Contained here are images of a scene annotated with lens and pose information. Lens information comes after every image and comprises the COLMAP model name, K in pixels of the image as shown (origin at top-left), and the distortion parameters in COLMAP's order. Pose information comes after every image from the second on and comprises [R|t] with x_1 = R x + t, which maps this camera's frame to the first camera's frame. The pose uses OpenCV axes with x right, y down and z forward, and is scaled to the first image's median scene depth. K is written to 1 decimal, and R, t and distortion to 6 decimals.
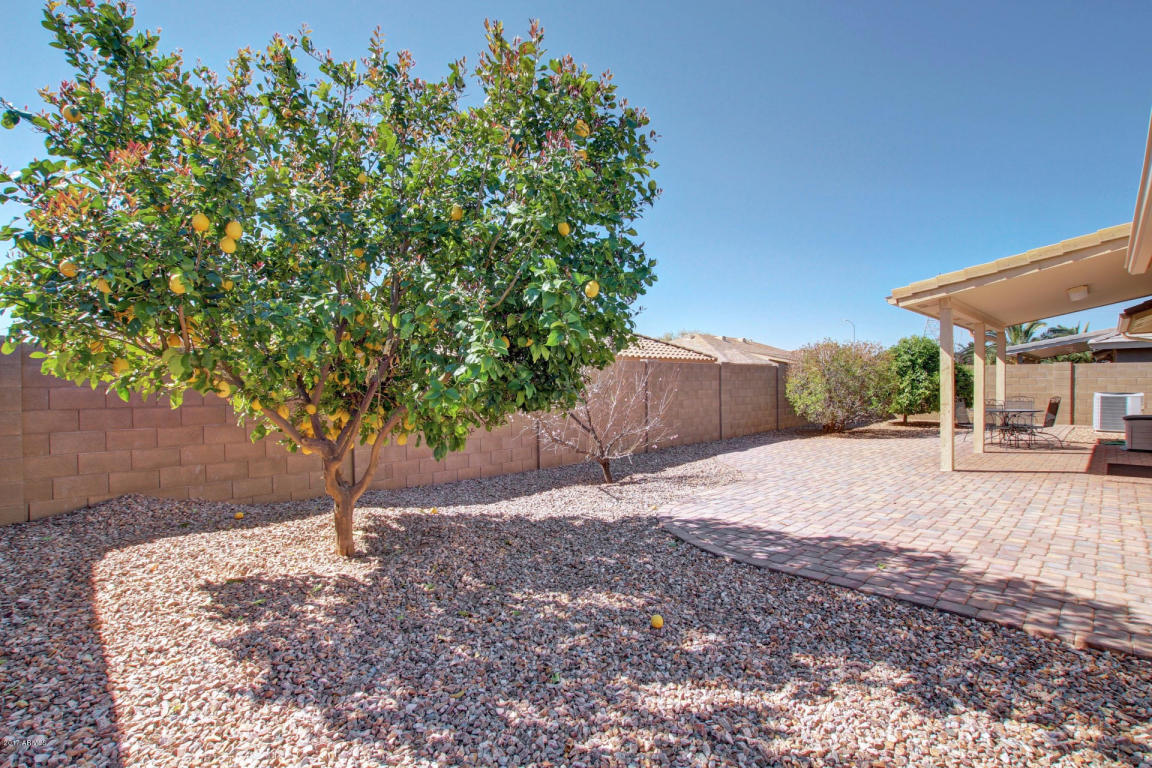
lens RADIAL K [[536.1, 0, 574.1], [0, 536.1, 383.6], [0, 0, 1]] dist [-0.036198, -0.001393]
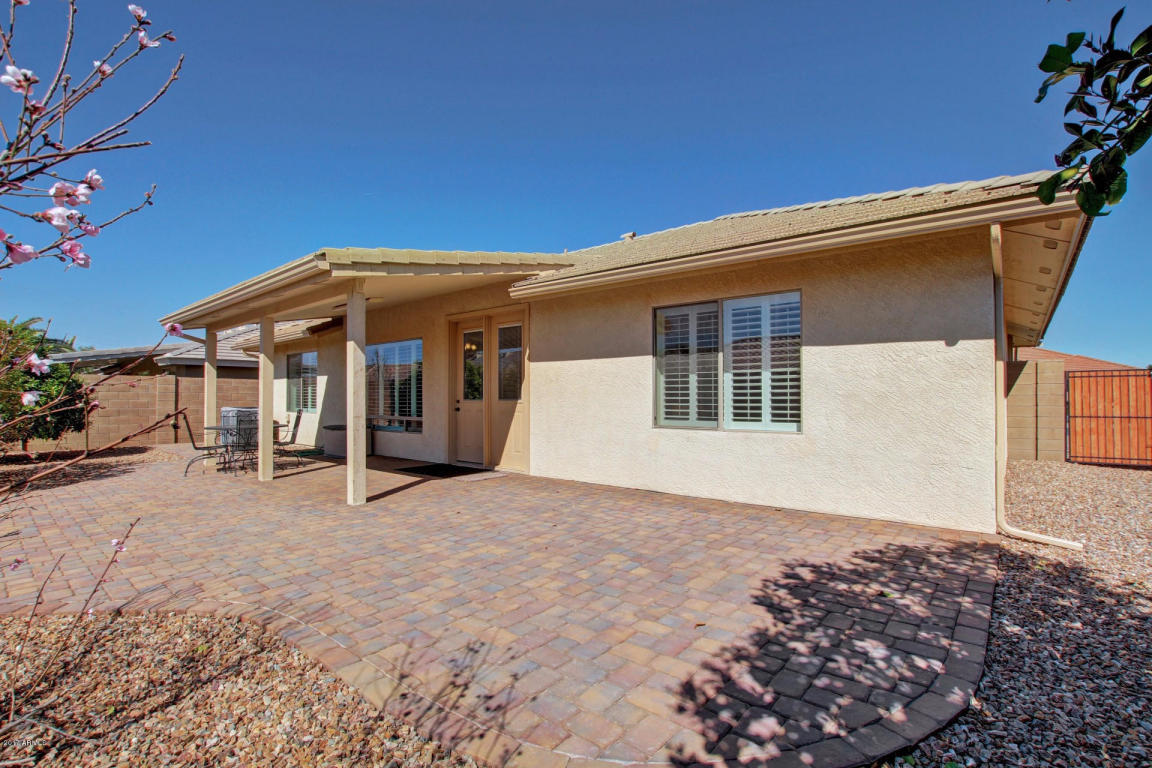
lens RADIAL K [[536.1, 0, 575.8], [0, 536.1, 386.2], [0, 0, 1]] dist [-0.036198, -0.001393]
pose [[-0.089095, 0.025958, 0.995685, -0.197869], [0.006919, 0.999652, -0.025442, 0.033146], [-0.995999, 0.004622, -0.089243, 1.480626]]
